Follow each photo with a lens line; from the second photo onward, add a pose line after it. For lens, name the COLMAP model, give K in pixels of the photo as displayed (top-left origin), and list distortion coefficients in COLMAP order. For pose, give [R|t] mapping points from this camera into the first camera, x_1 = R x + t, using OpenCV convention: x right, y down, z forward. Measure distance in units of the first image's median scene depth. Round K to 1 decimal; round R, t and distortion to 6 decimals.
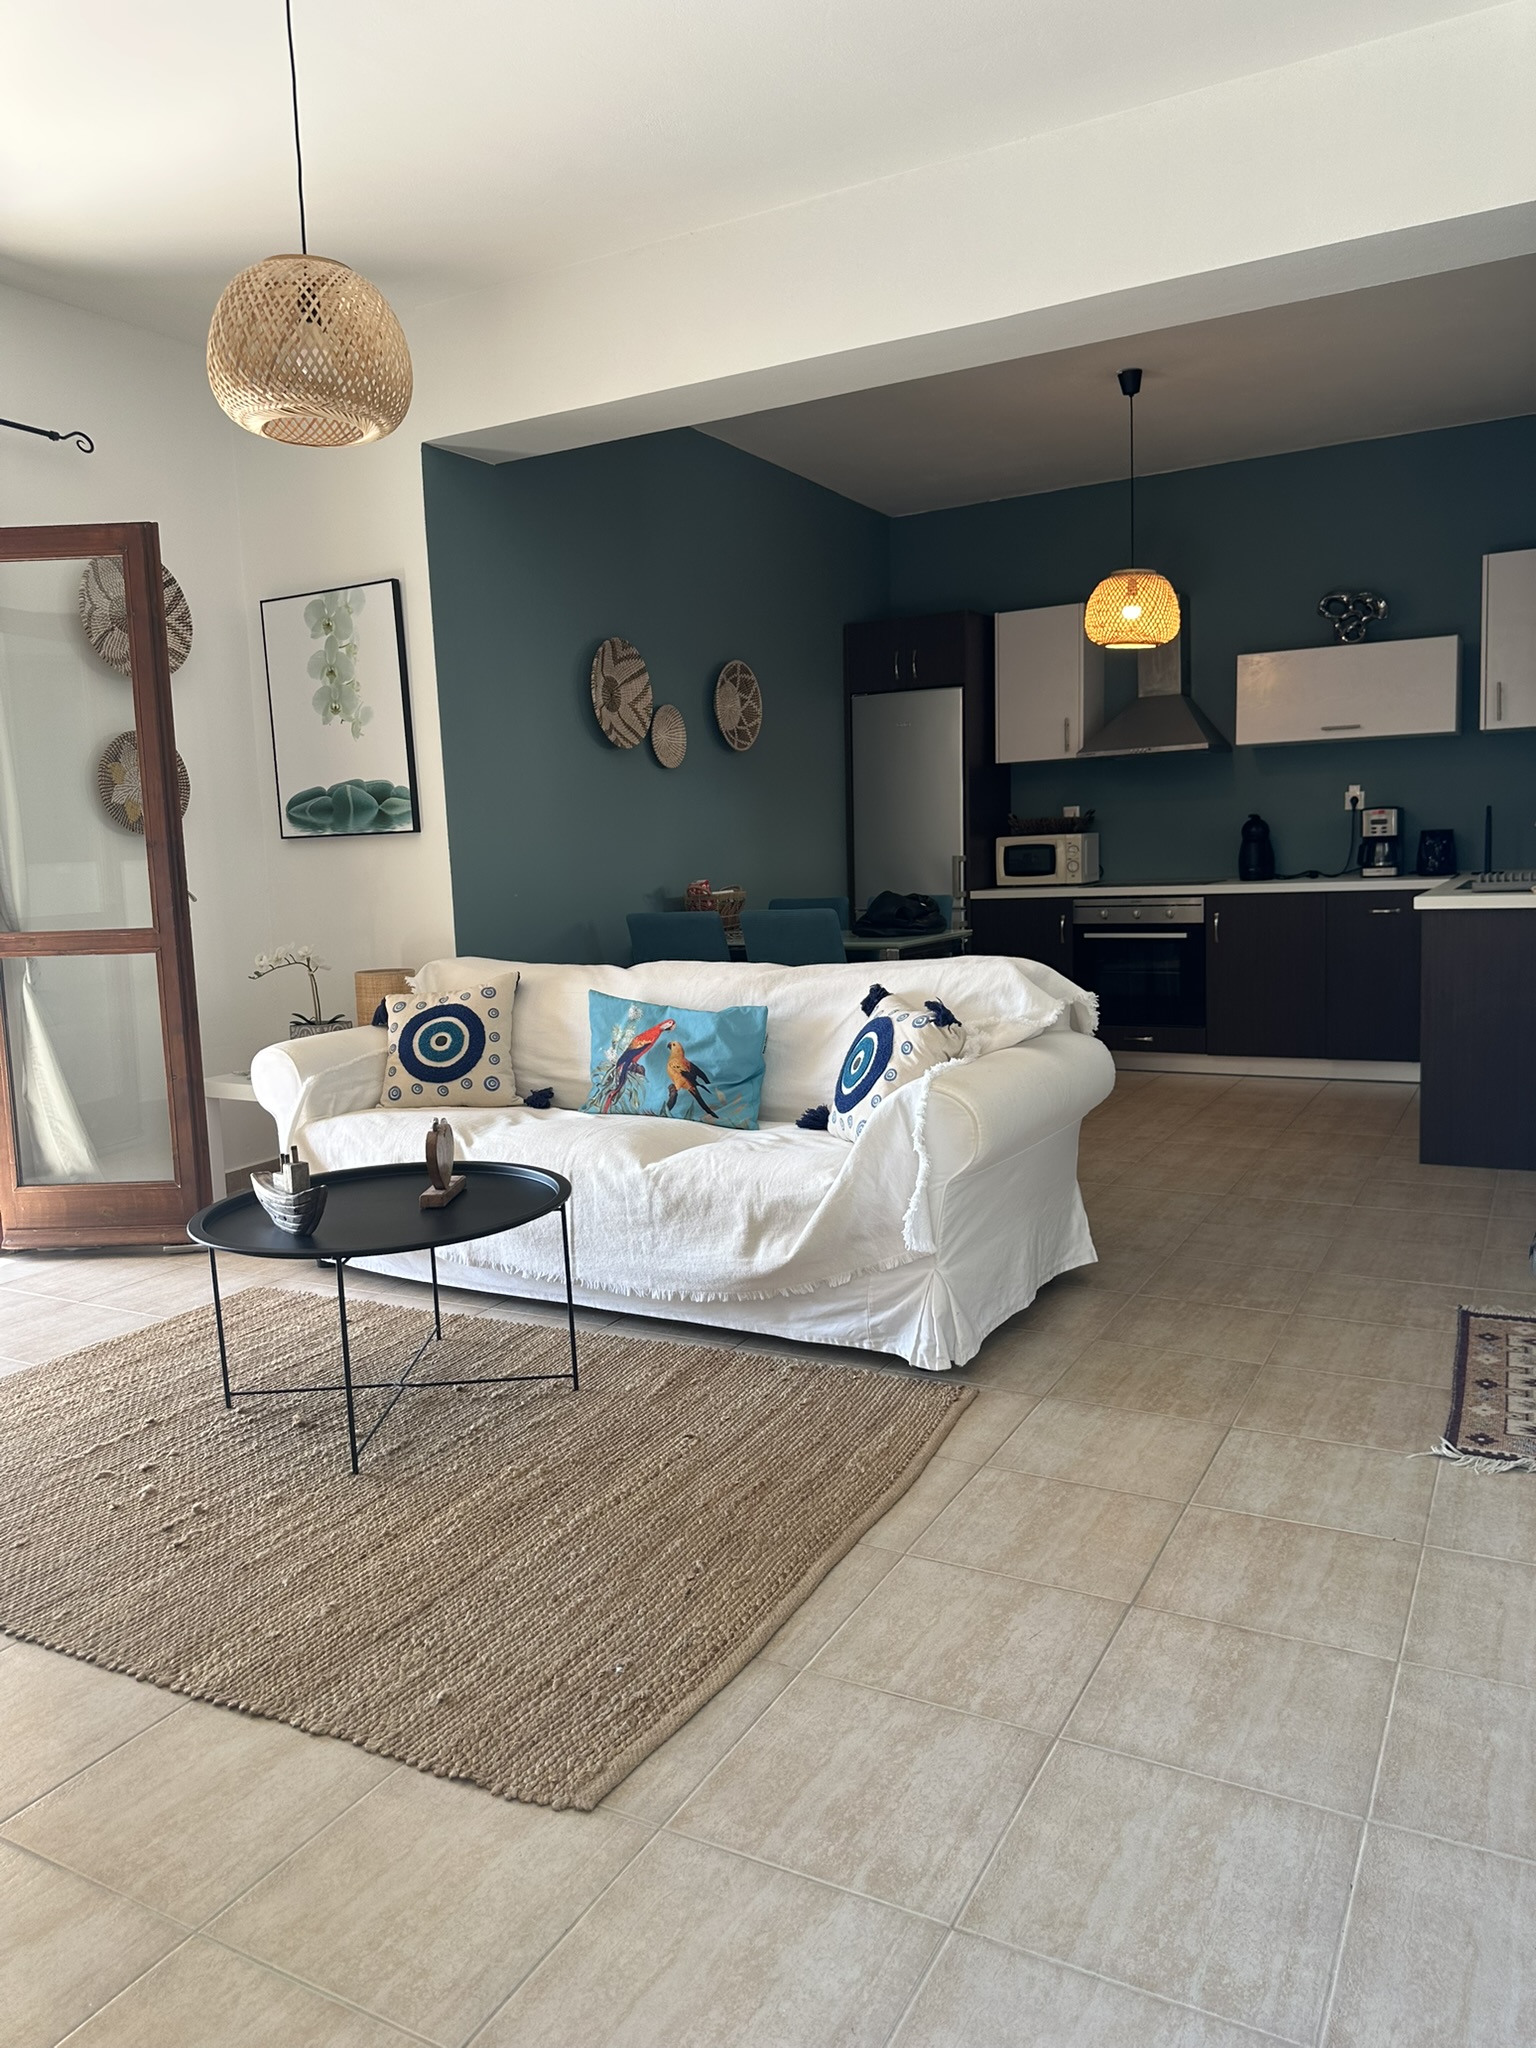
lens RADIAL K [[1442.2, 0, 768.0], [0, 1442.2, 1024.0], [0, 0, 1]] dist [-0.003153, -0.003903]
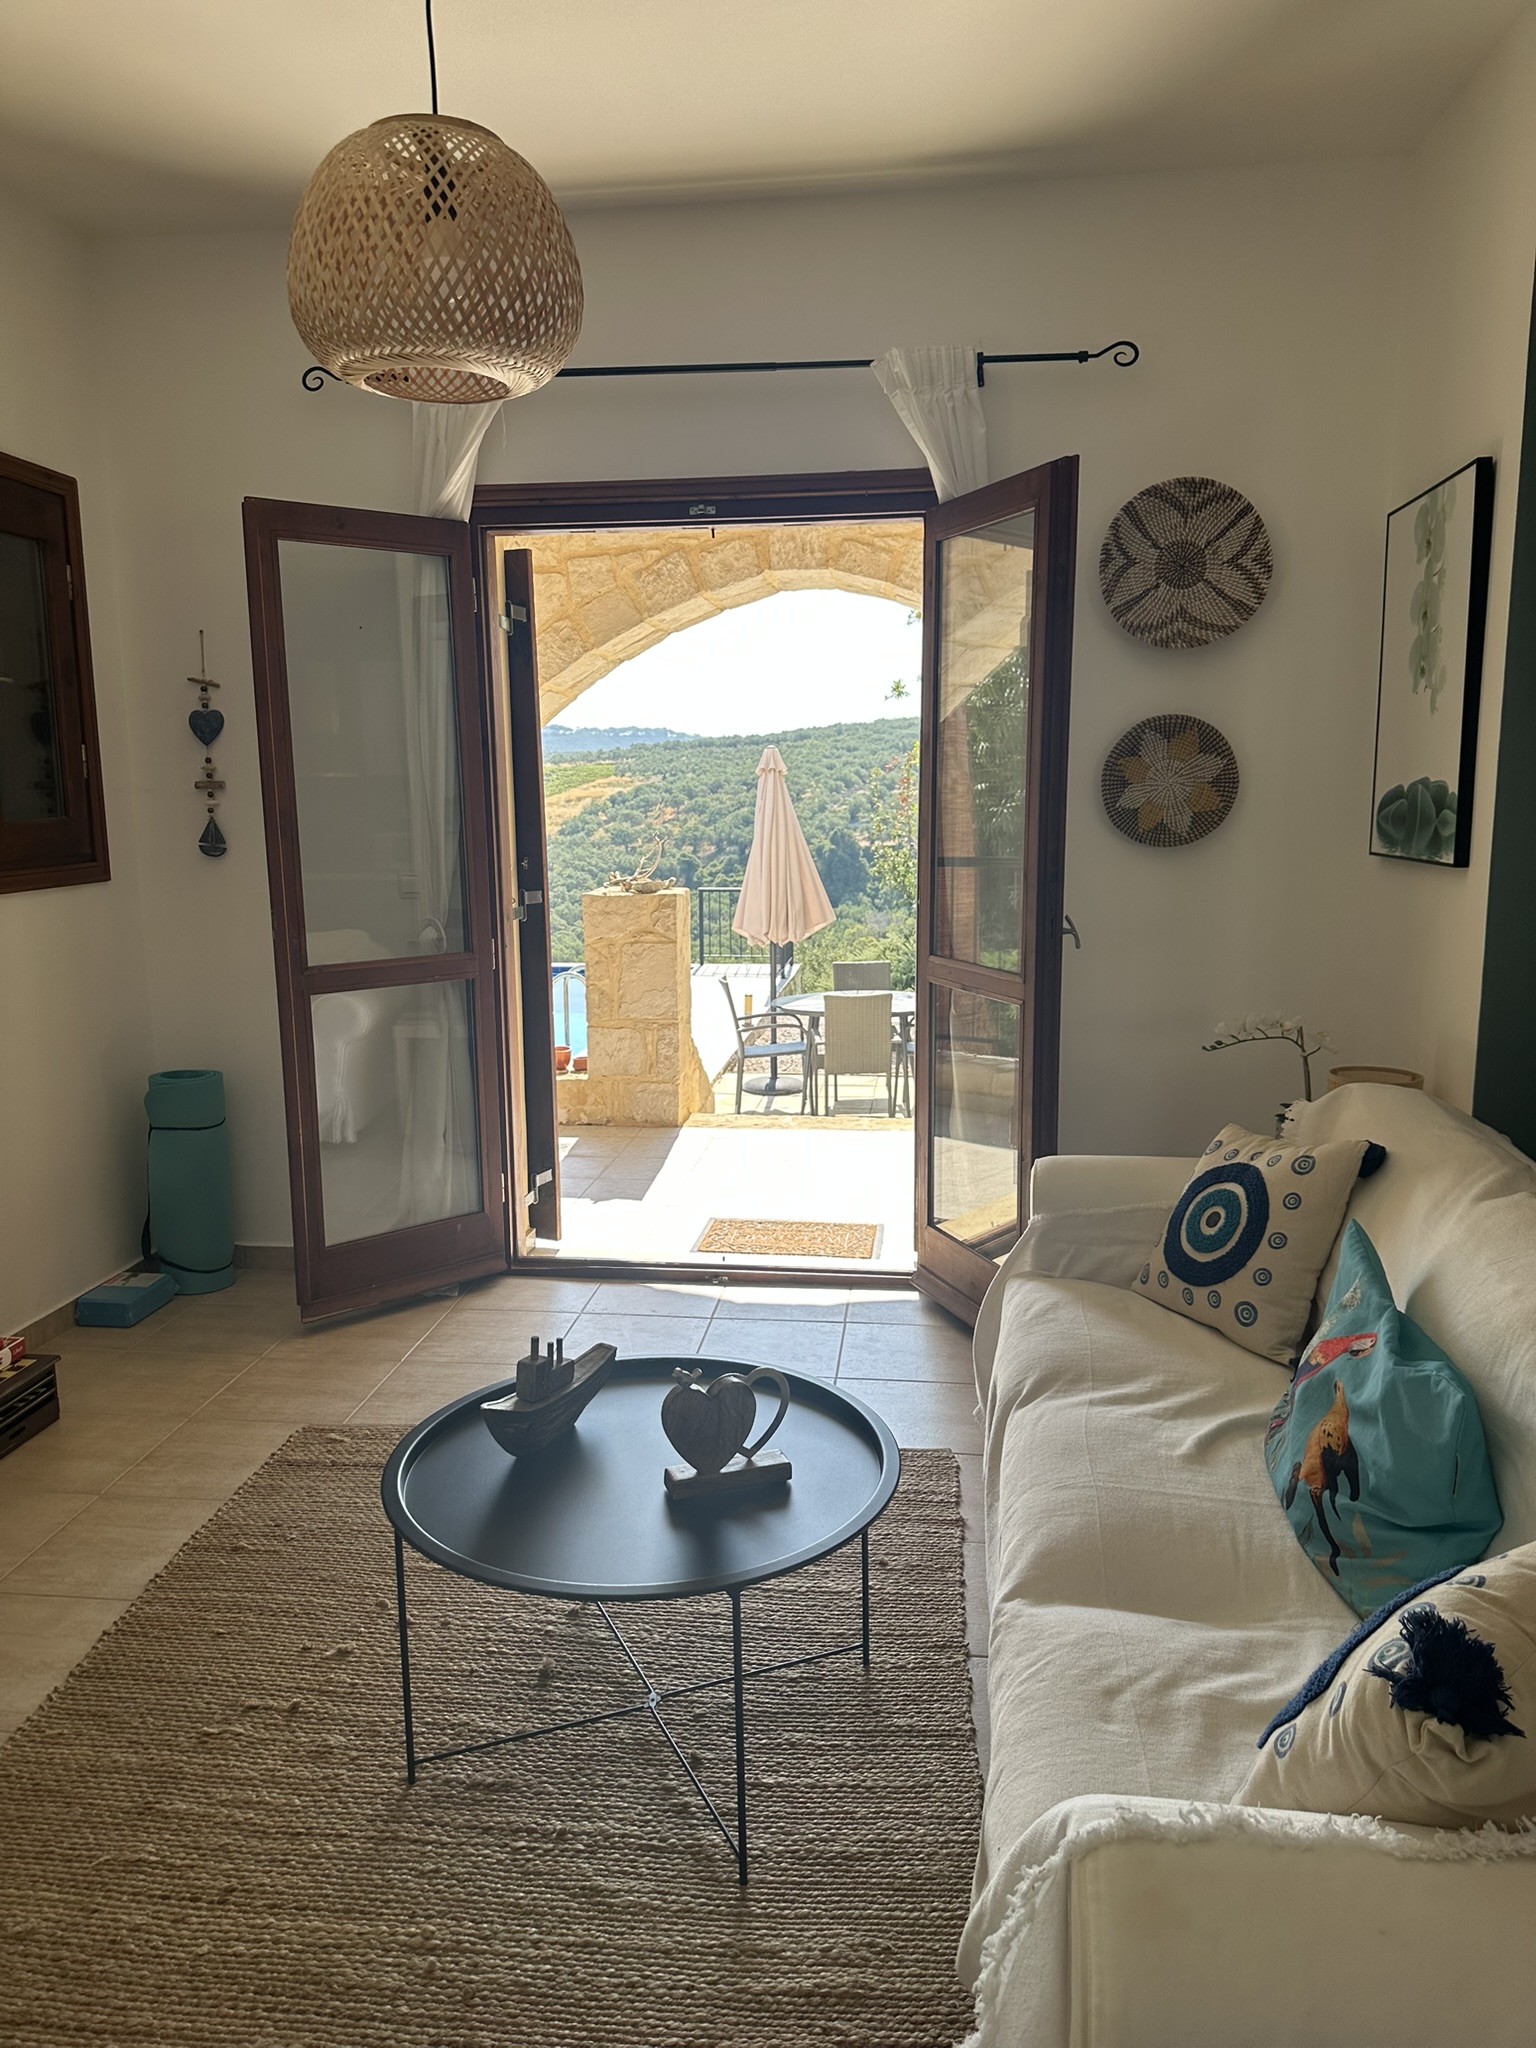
lens RADIAL K [[1442.2, 0, 768.0], [0, 1442.2, 1024.0], [0, 0, 1]] dist [-0.003153, -0.003903]
pose [[0.362758, 0.187952, -0.912732, 0.281024], [-0.117590, 0.980853, 0.155245, -0.156100], [0.924435, 0.051012, 0.377913, 0.595452]]
